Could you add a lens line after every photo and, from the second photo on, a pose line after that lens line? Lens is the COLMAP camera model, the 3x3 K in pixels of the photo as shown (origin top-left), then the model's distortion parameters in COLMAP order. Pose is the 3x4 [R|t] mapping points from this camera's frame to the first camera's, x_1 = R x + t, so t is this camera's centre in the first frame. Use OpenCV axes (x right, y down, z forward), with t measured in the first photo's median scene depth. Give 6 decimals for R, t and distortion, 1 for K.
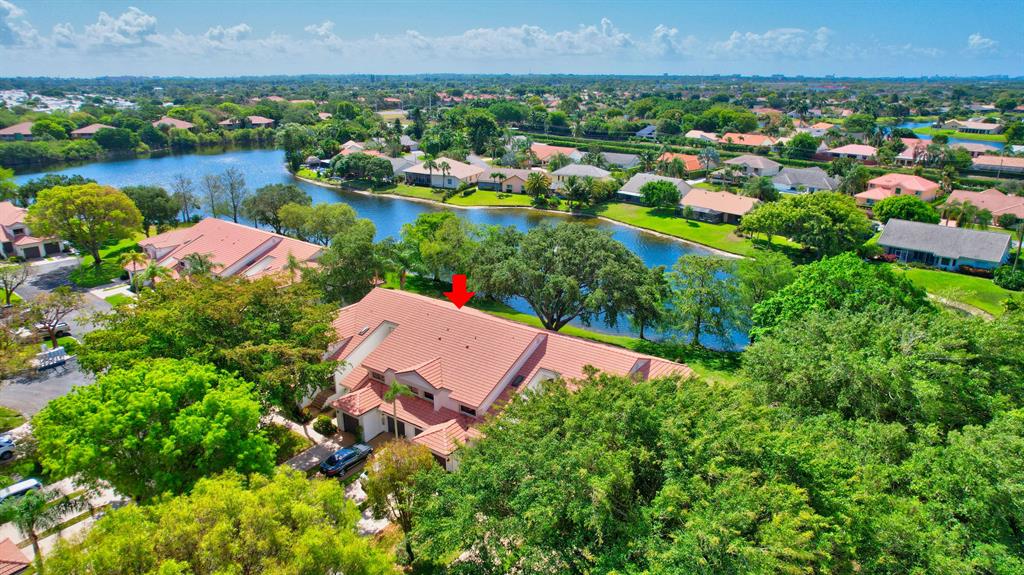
lens RADIAL K [[655.3, 0, 511.1], [0, 655.3, 293.7], [0, 0, 1]] dist [-0.078501, 0.068387]
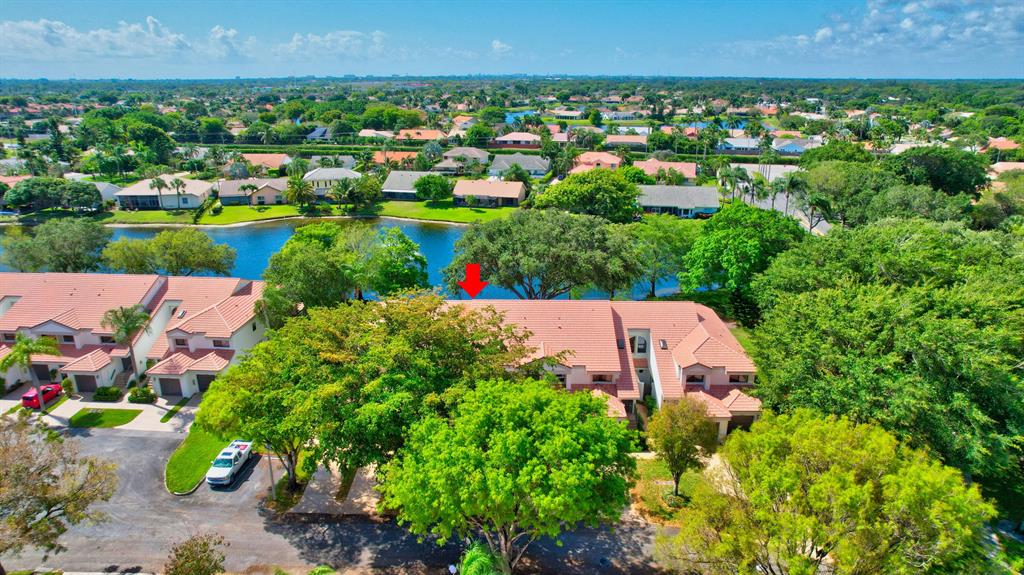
lens RADIAL K [[655.3, 0, 512.6], [0, 655.3, 292.4], [0, 0, 1]] dist [-0.078501, 0.068387]
pose [[0.817567, -0.184277, 0.545550, -0.229526], [0.186578, 0.981075, 0.051783, -0.013914], [-0.544768, 0.059452, 0.836477, 0.045462]]
